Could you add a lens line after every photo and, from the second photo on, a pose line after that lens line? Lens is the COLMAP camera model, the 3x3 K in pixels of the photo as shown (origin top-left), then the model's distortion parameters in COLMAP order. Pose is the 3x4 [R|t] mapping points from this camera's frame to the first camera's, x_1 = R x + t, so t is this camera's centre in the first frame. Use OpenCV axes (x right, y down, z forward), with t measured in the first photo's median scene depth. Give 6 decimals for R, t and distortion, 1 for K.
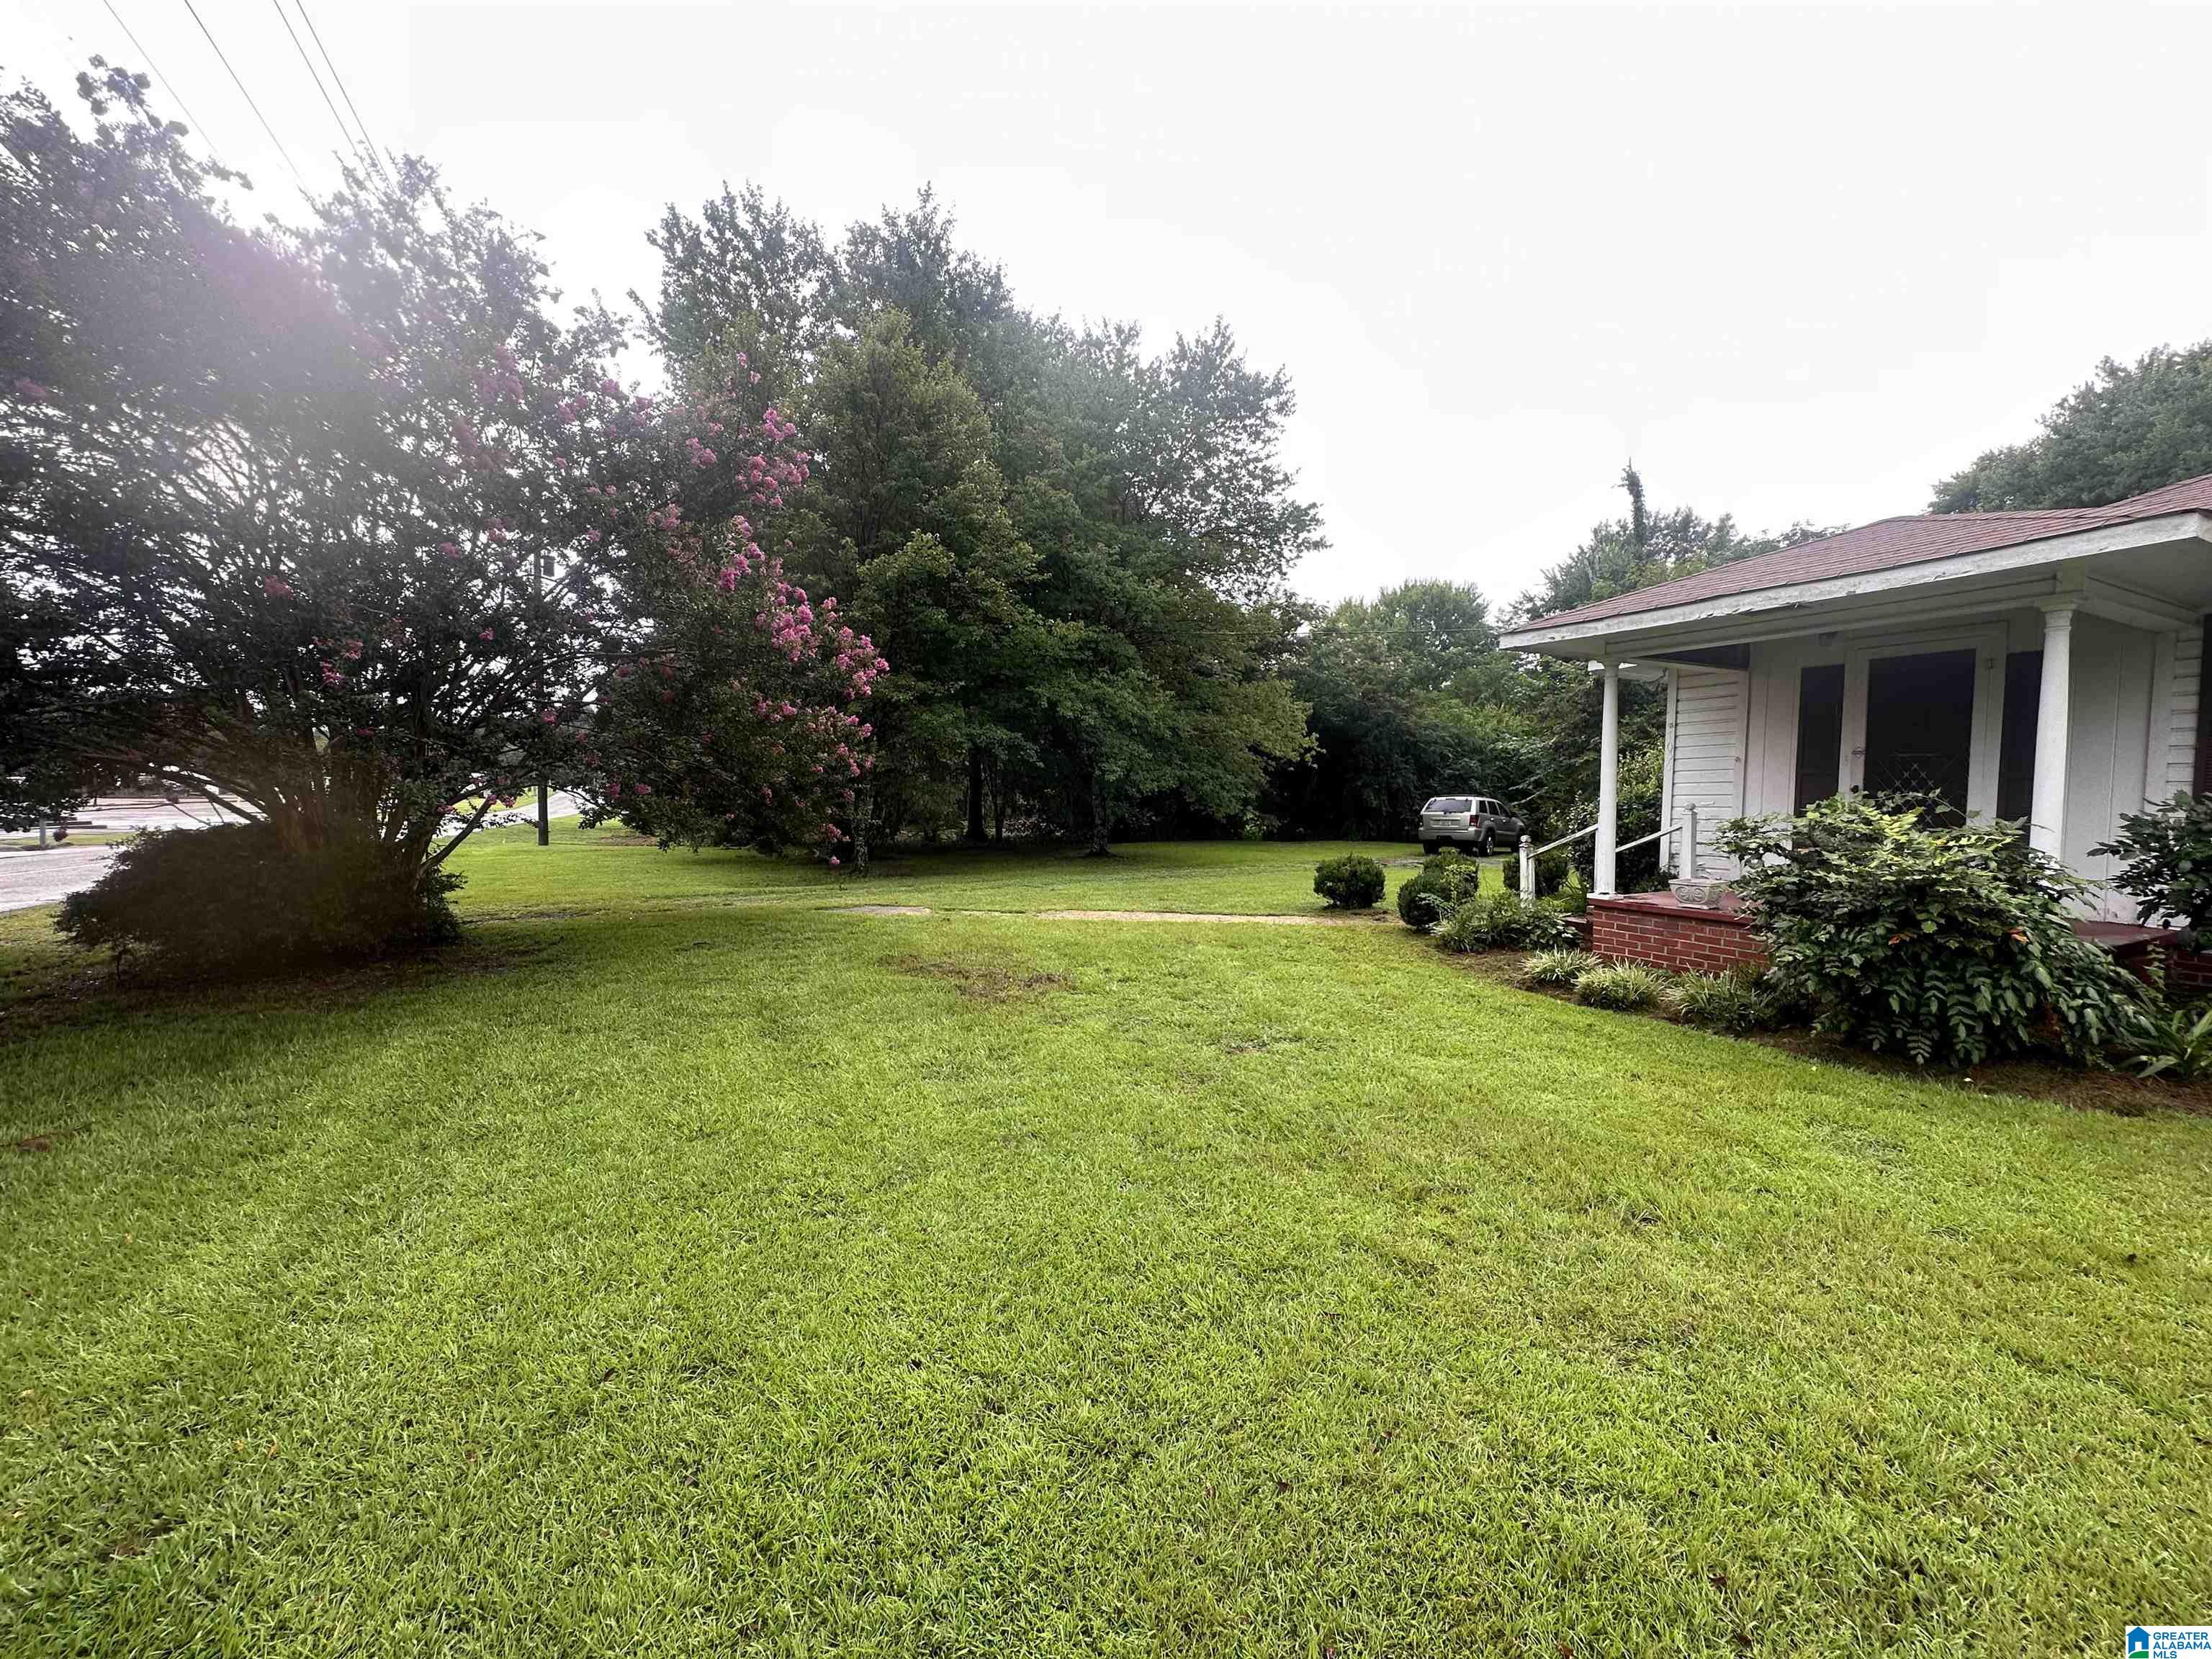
lens RADIAL K [[882.8, 0, 1108.3], [0, 882.8, 828.9], [0, 0, 1]] dist [0.000902, 0.000284]
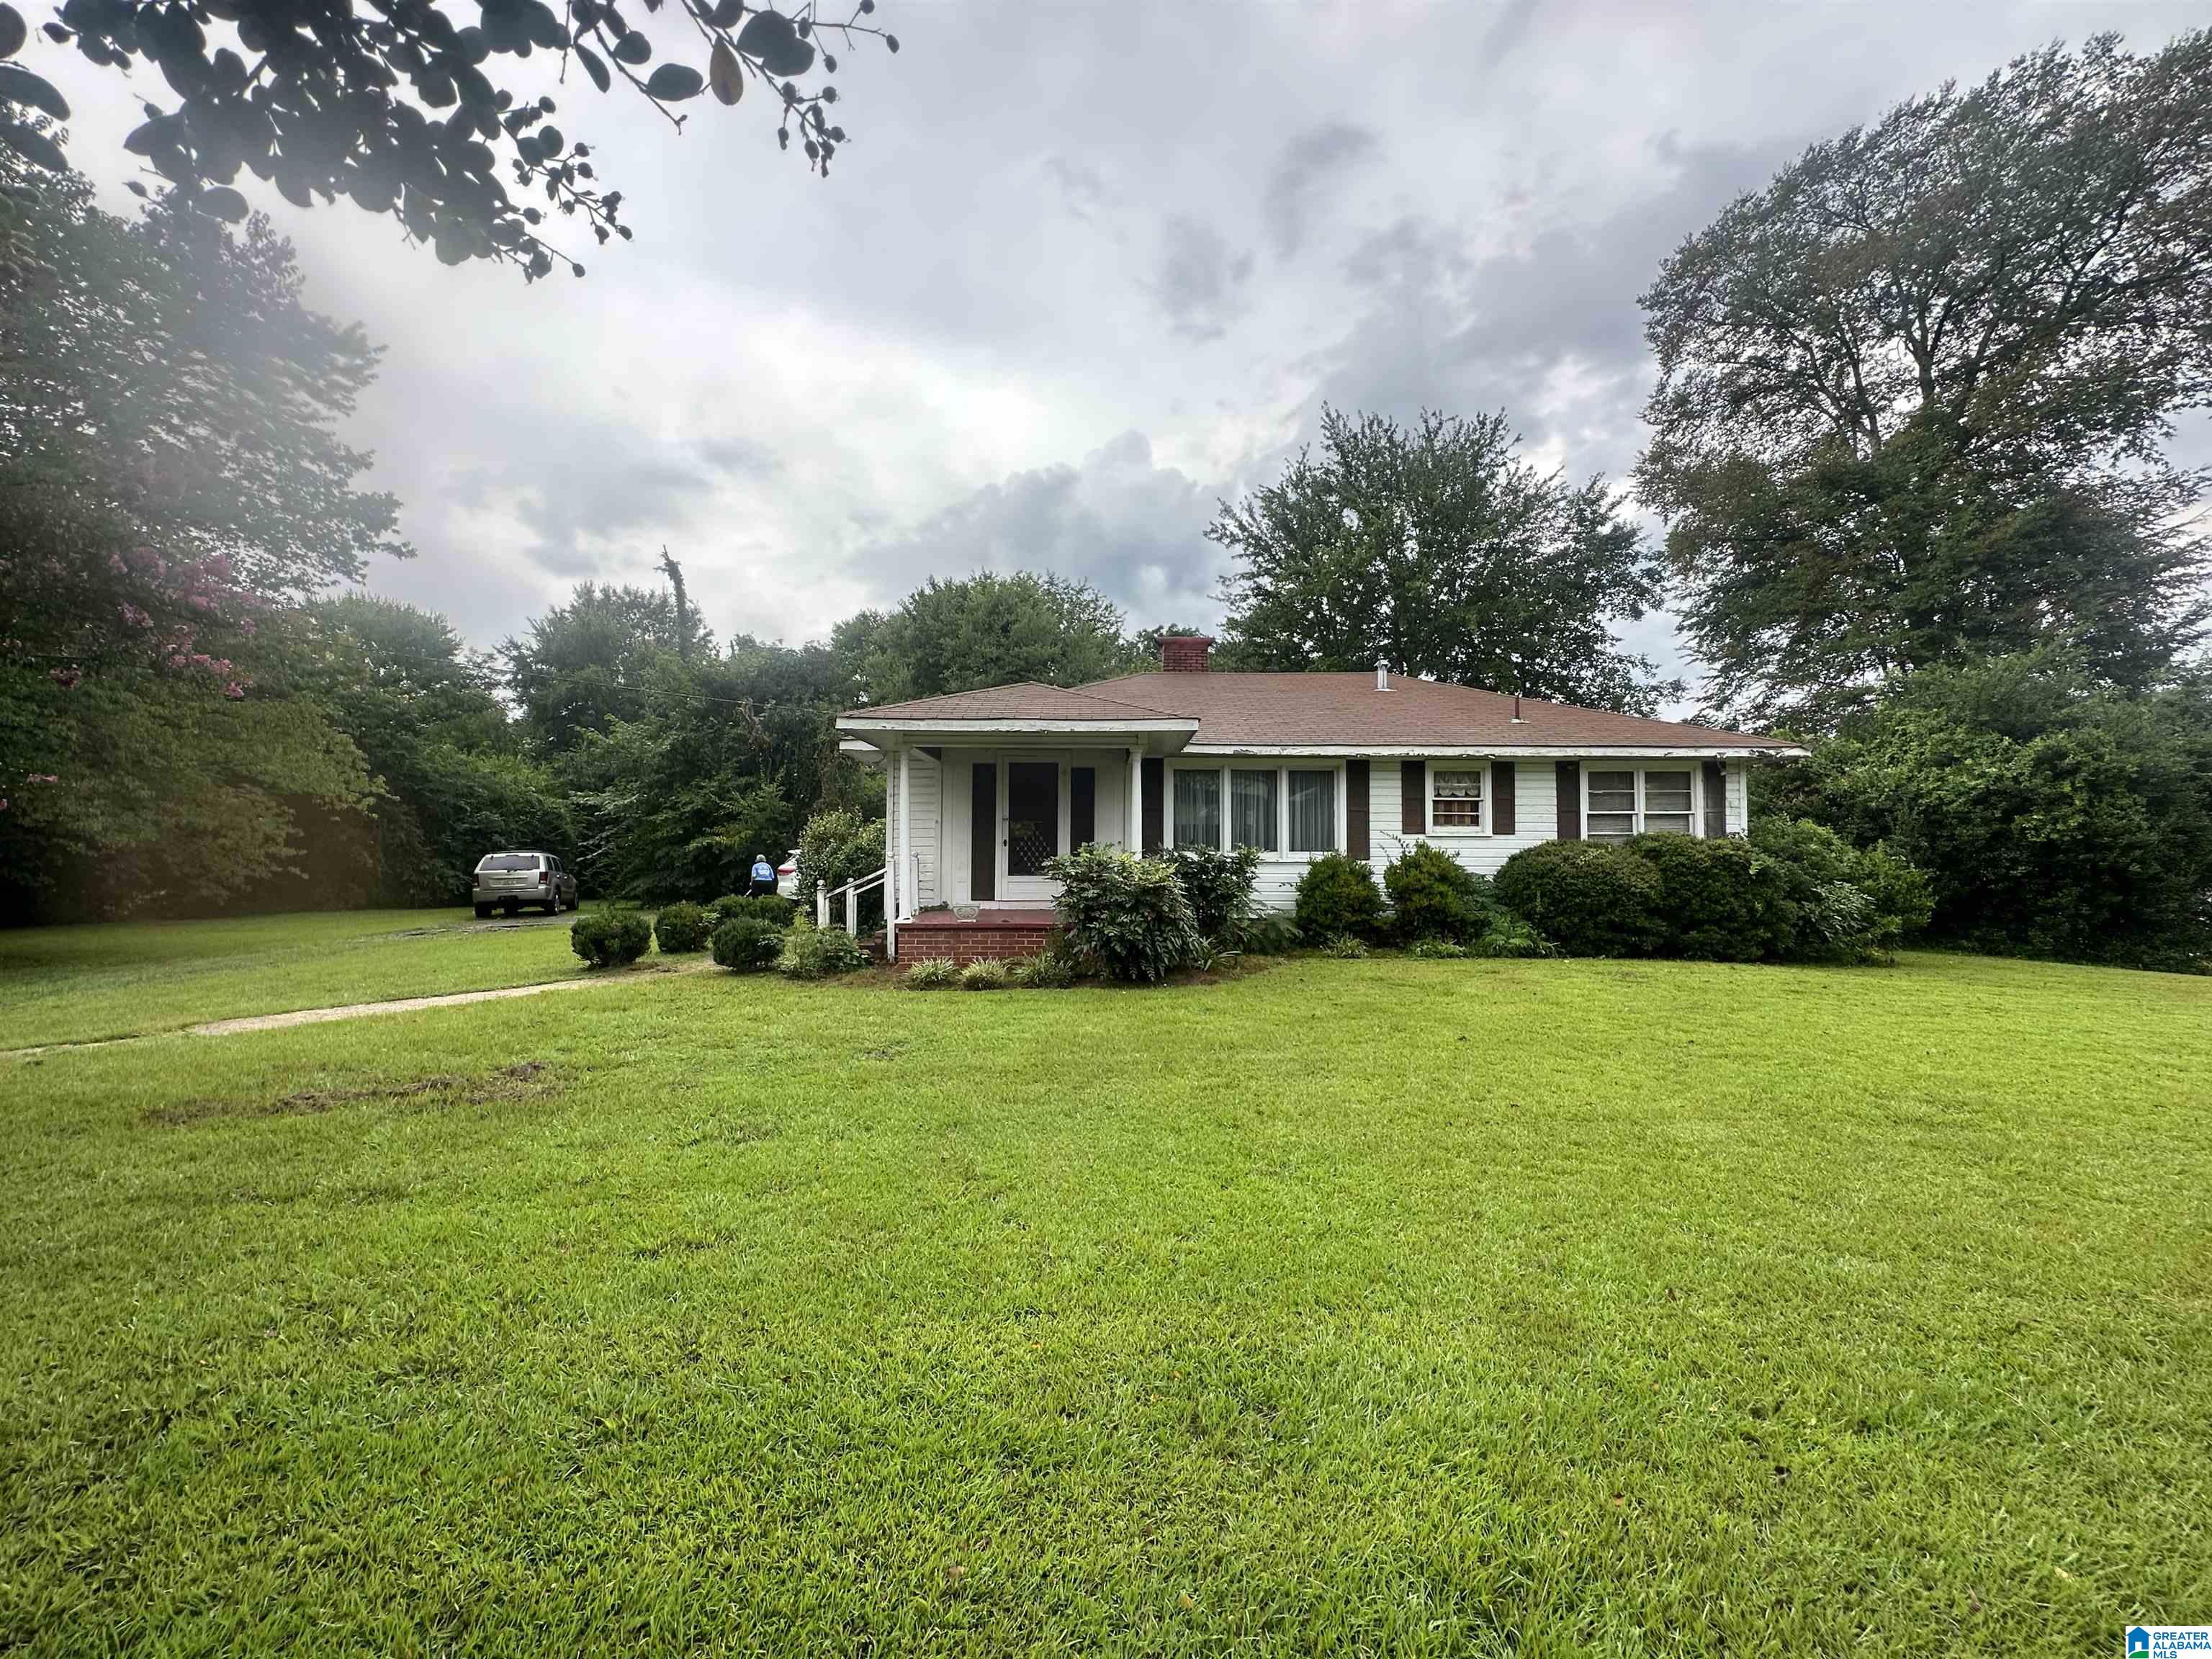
lens RADIAL K [[882.8, 0, 1108.9], [0, 882.8, 831.1], [0, 0, 1]] dist [0.000902, 0.000284]
pose [[0.431093, 0.010556, 0.902246, -0.224327], [0.045712, 0.998392, -0.033522, -0.000235], [-0.901149, 0.055695, 0.429917, 0.056127]]
